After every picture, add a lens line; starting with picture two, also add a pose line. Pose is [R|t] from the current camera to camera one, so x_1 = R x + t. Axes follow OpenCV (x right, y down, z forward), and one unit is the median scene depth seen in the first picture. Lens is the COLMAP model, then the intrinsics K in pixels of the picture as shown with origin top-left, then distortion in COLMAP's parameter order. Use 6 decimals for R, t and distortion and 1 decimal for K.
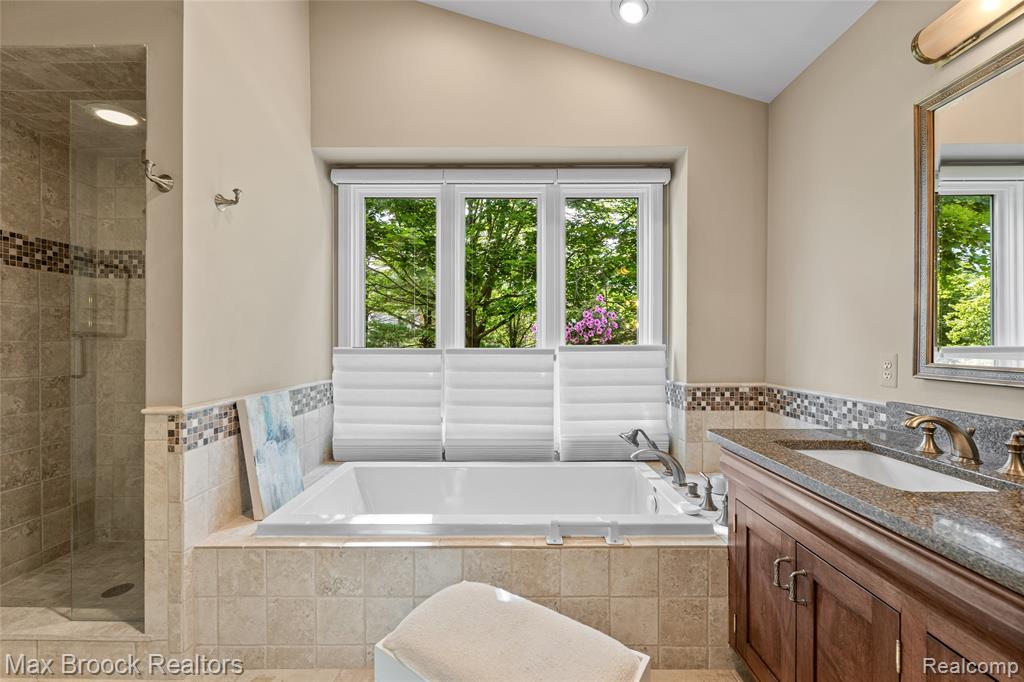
lens RADIAL K [[425.0, 0, 519.2], [0, 425.0, 346.9], [0, 0, 1]] dist [0.002737, 0.000220]
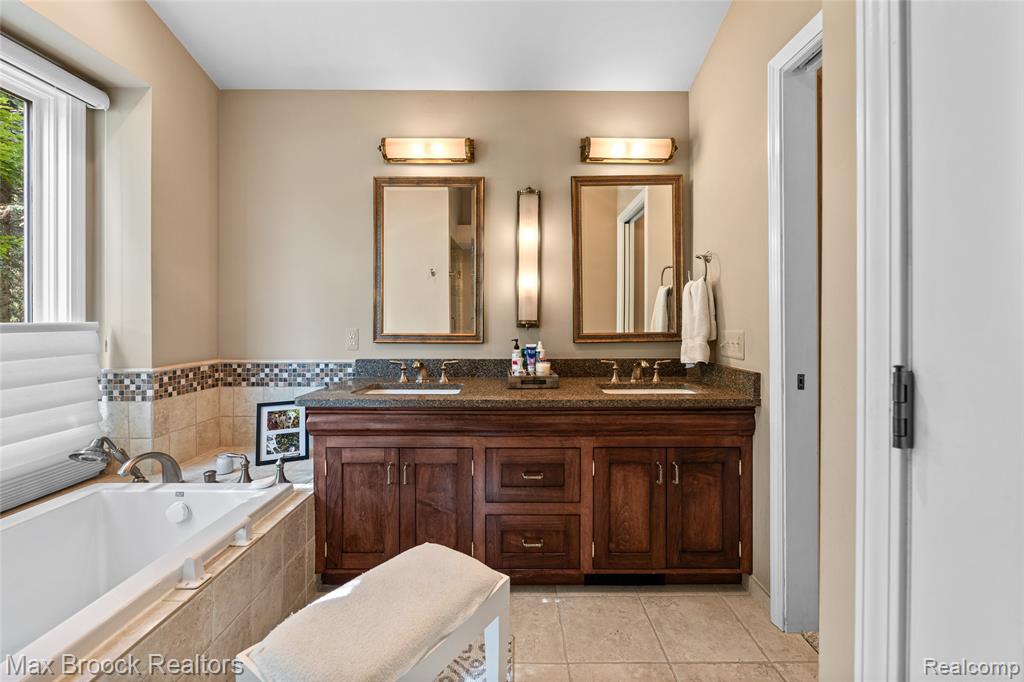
lens RADIAL K [[425.2, 0, 515.1], [0, 425.2, 328.3], [0, 0, 1]] dist [-0.000125, -0.000150]
pose [[-0.008765, -0.014662, 0.999854, -0.478086], [0.005225, 0.999878, 0.014708, -0.002377], [-0.999948, 0.005353, -0.008688, 0.309426]]
